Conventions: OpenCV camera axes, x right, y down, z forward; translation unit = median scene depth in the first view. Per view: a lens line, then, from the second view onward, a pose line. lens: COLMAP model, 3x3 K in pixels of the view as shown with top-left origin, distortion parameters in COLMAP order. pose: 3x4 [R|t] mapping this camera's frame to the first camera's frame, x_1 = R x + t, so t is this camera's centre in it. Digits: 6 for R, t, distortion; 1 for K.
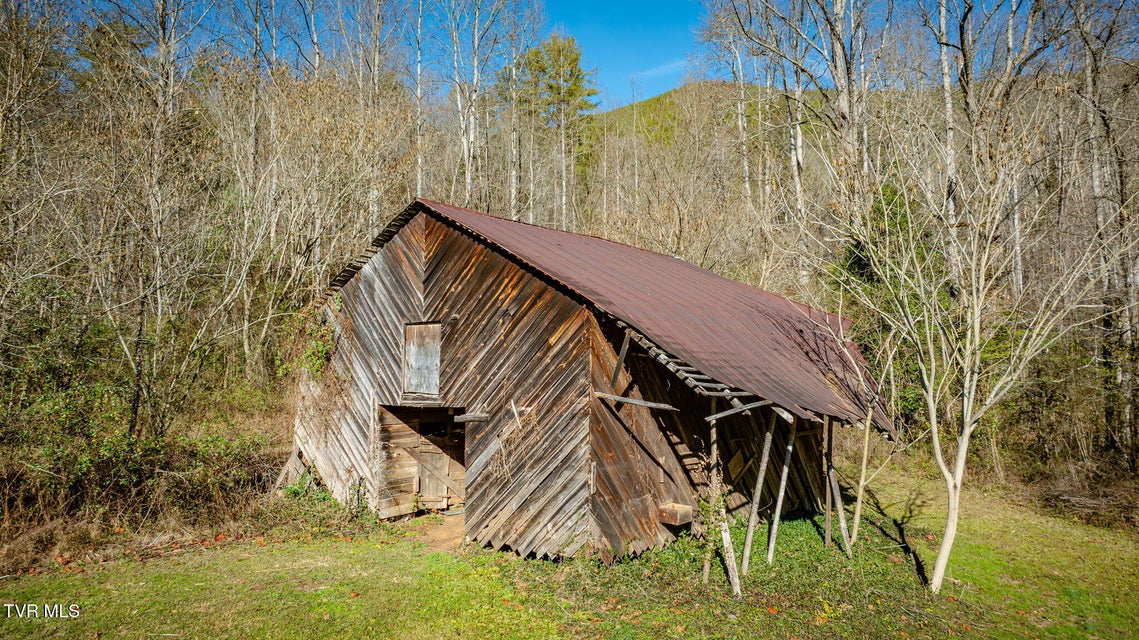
lens RADIAL K [[787.1, 0, 569.5], [0, 787.1, 320.0], [0, 0, 1]] dist [-0.027182, 0.021465]
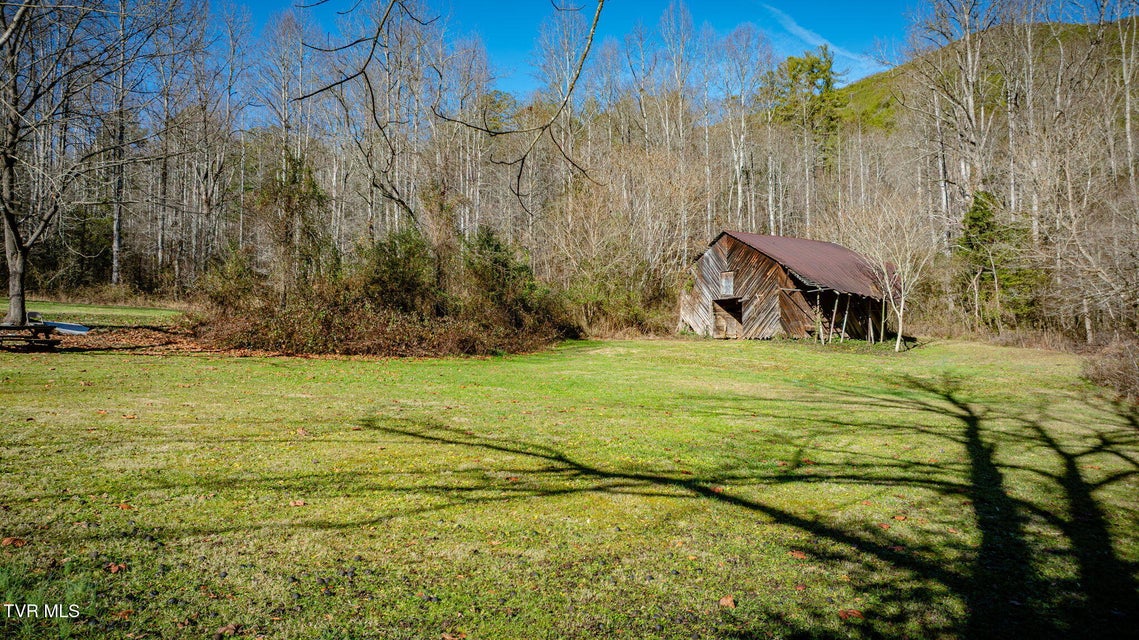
lens RADIAL K [[787.1, 0, 569.5], [0, 787.1, 320.0], [0, 0, 1]] dist [-0.027182, 0.021465]
pose [[0.940887, -0.019591, -0.338152, 0.259108], [0.030958, 0.999121, 0.028253, 0.084891], [0.337302, -0.037051, 0.940667, -2.029909]]
